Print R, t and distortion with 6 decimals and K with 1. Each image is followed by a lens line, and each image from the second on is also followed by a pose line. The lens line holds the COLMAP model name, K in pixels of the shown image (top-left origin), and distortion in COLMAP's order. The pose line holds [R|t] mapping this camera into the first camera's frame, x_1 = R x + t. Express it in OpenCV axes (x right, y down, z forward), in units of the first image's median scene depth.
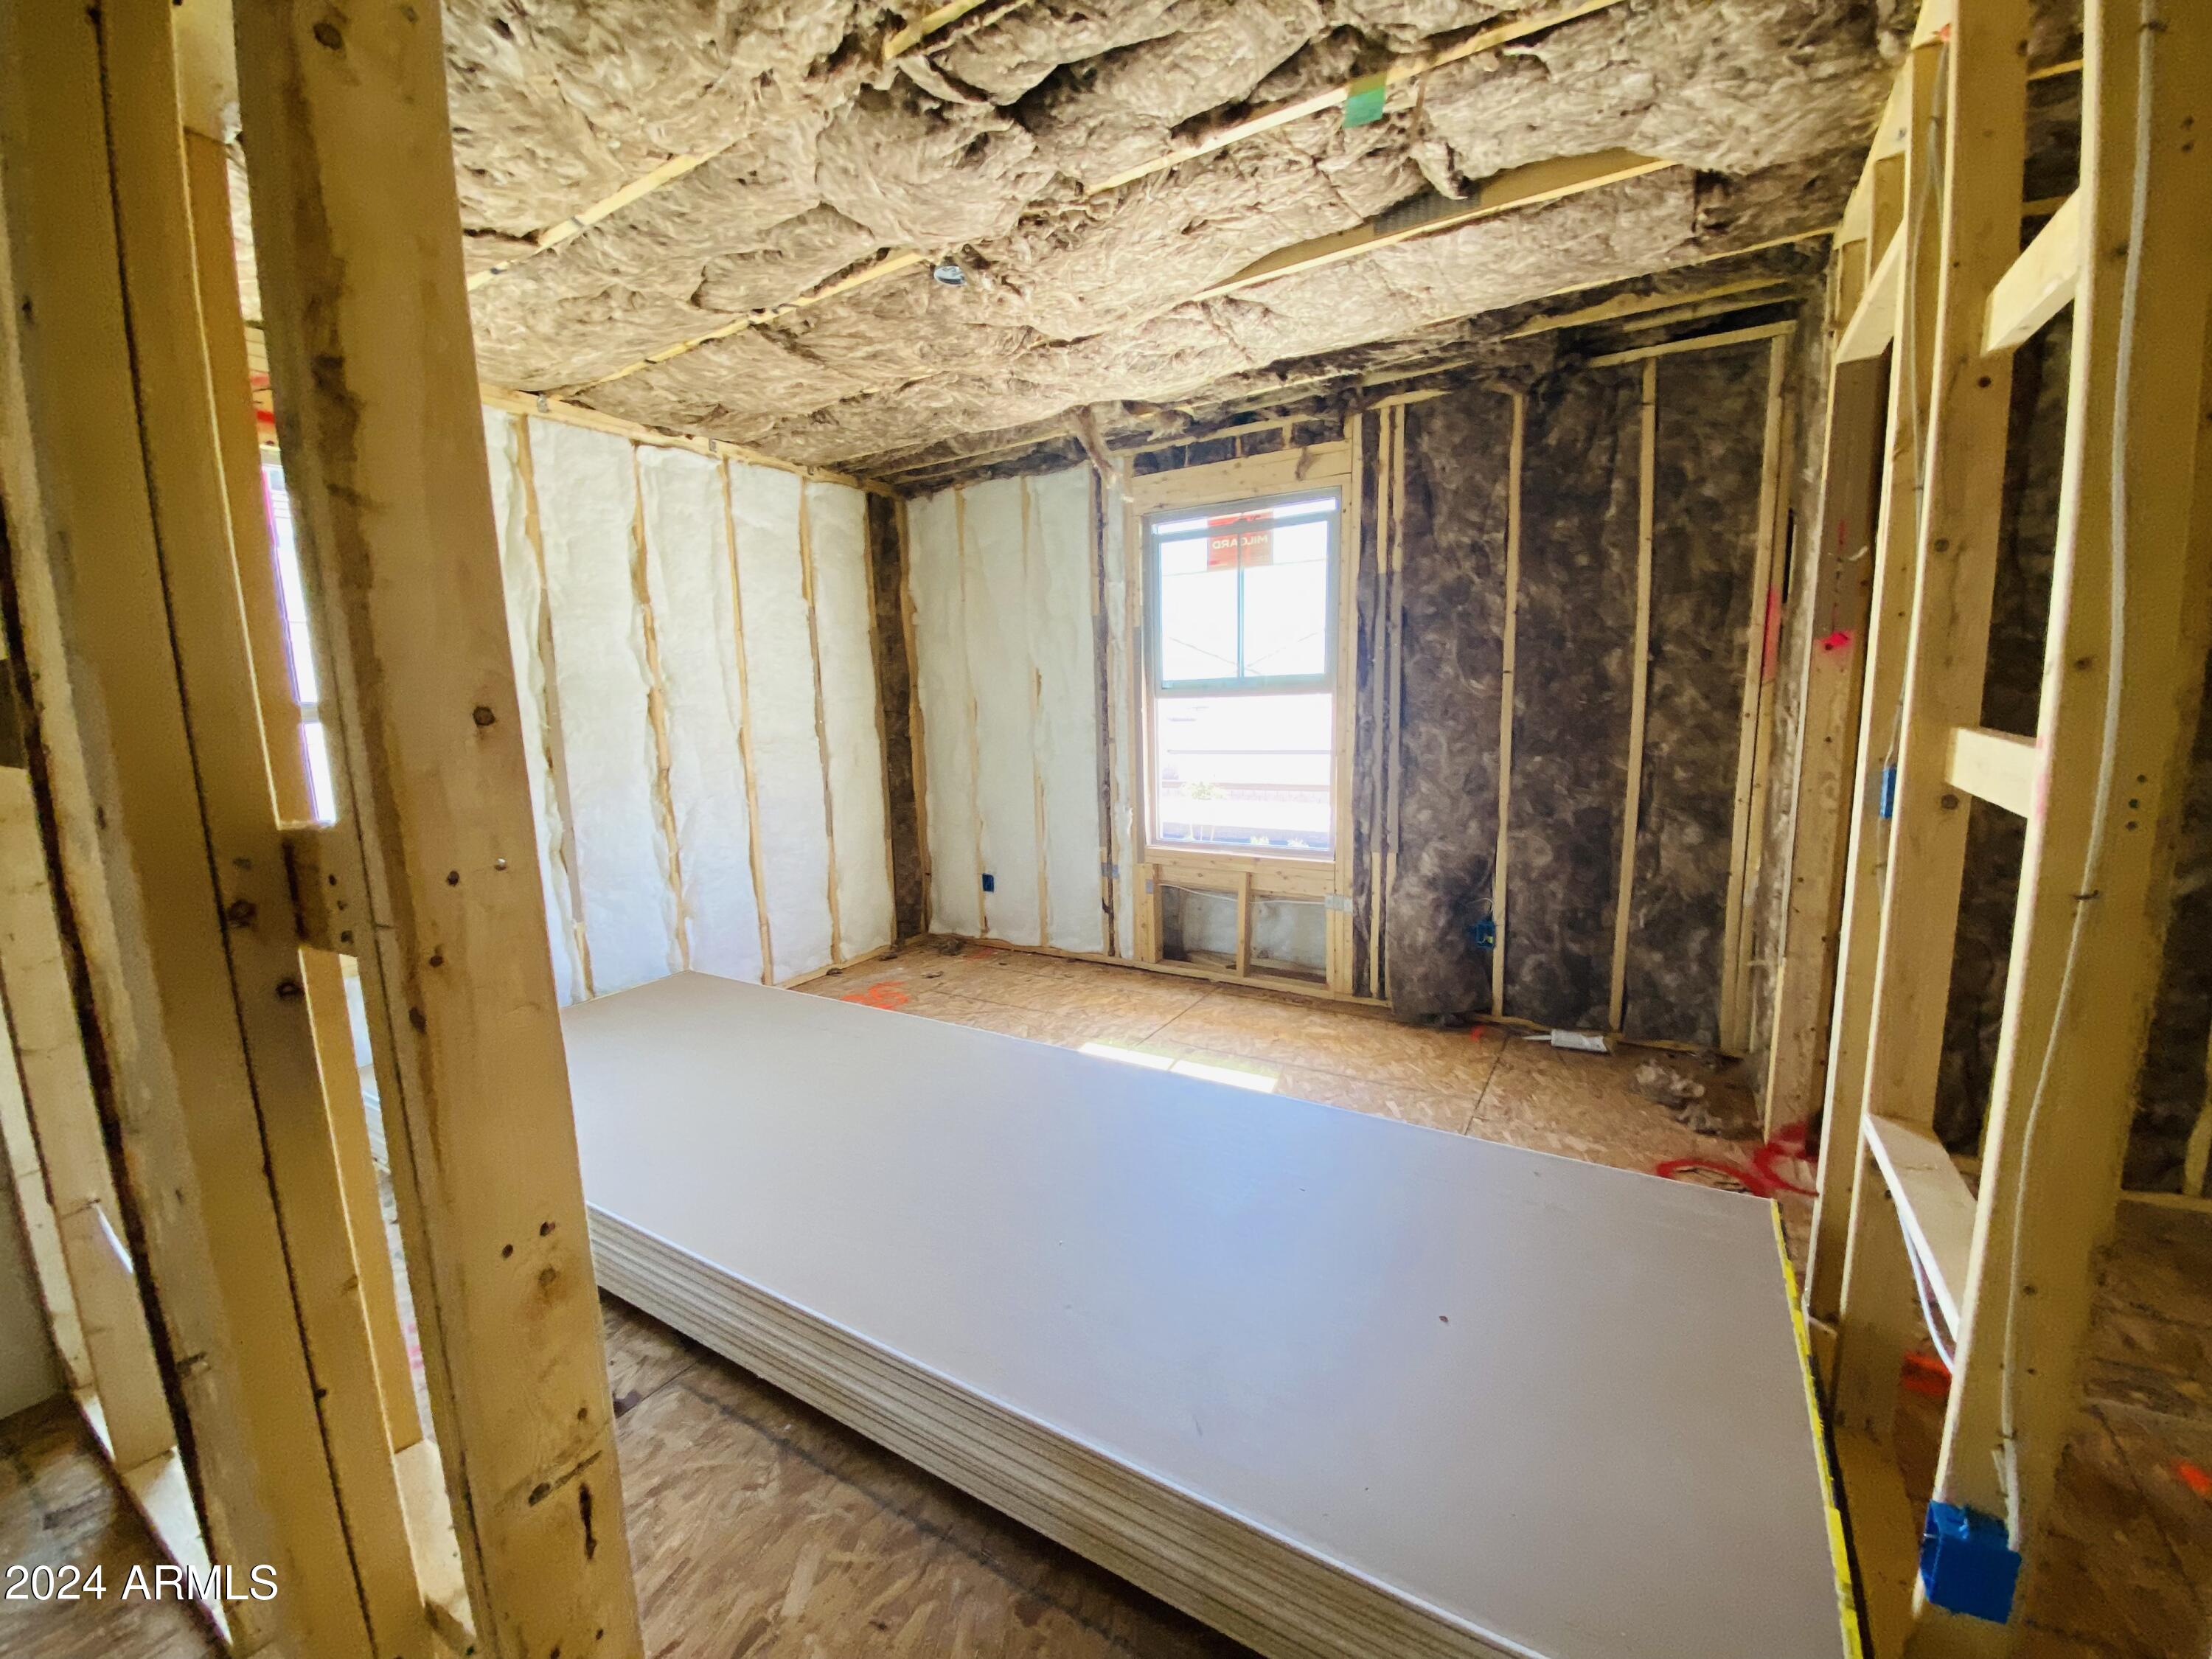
lens RADIAL K [[901.8, 0, 1106.0], [0, 901.8, 836.2], [0, 0, 1]] dist [-0.016144, -0.001106]
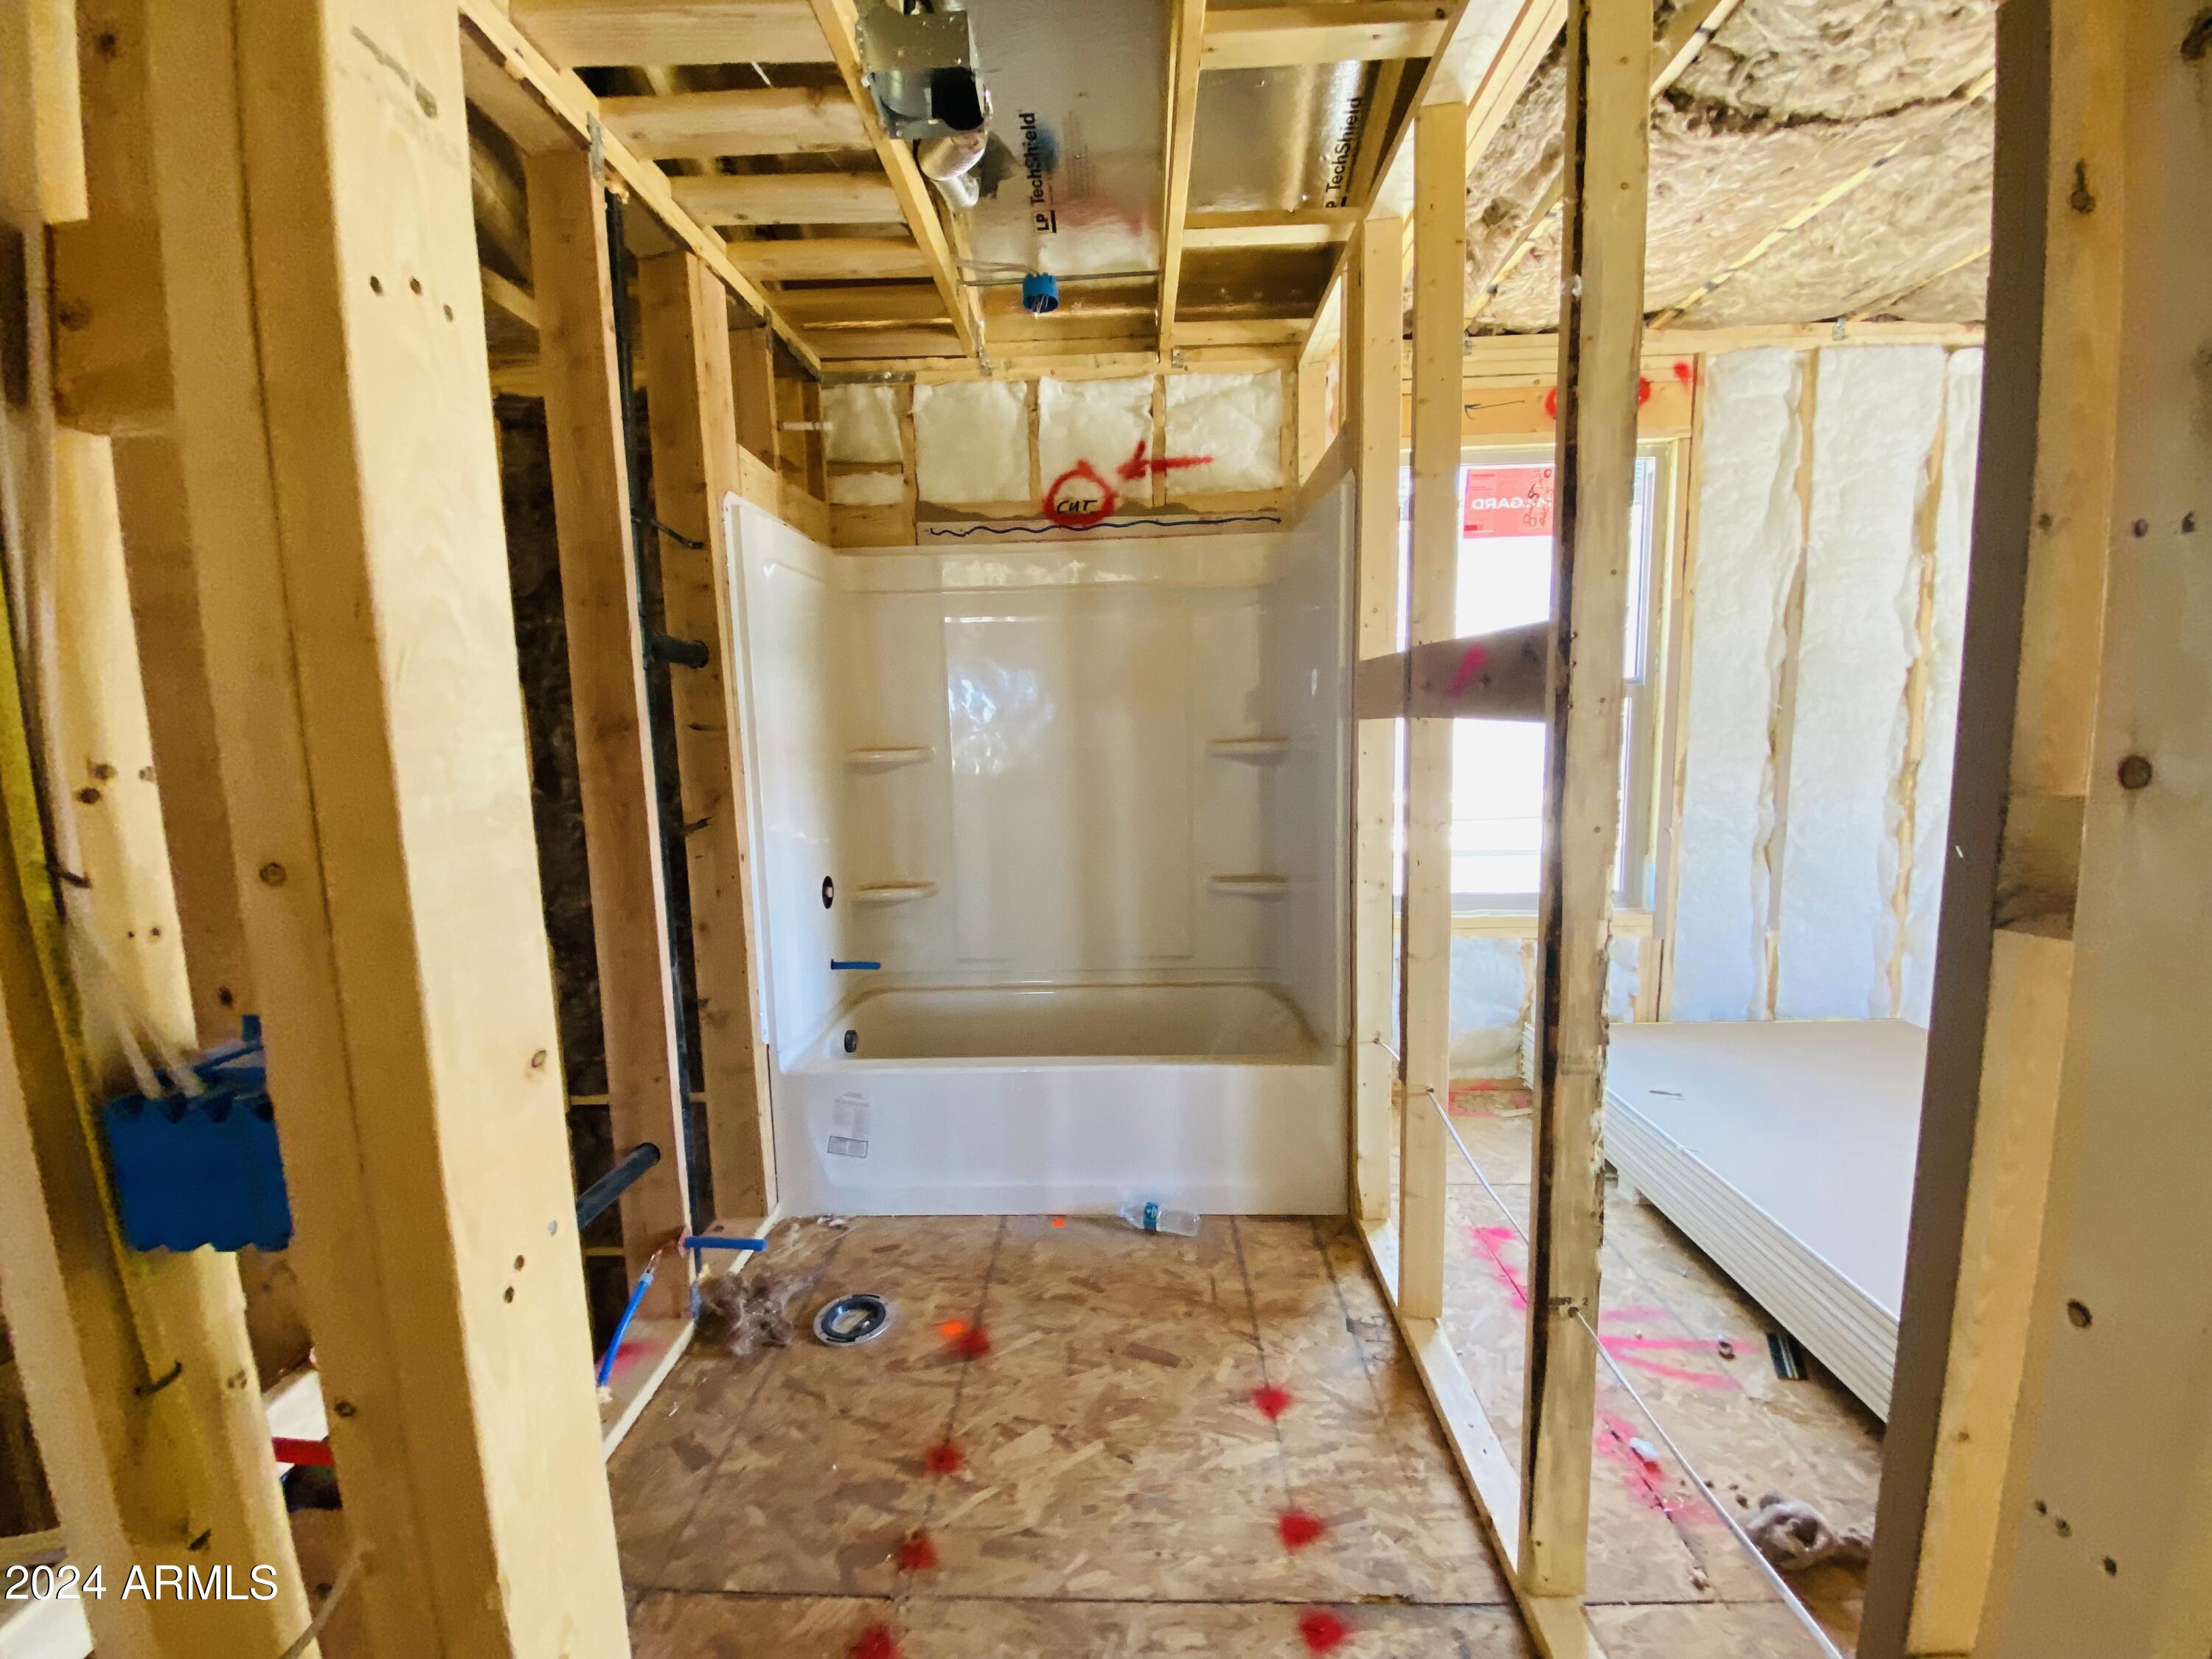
lens RADIAL K [[901.8, 0, 1100.7], [0, 901.8, 826.6], [0, 0, 1]] dist [-0.016144, -0.001106]
pose [[0.504188, 0.121695, -0.854977, -0.198273], [-0.116691, 0.990542, 0.072178, 0.009659], [0.855674, 0.063377, 0.513620, -0.015885]]
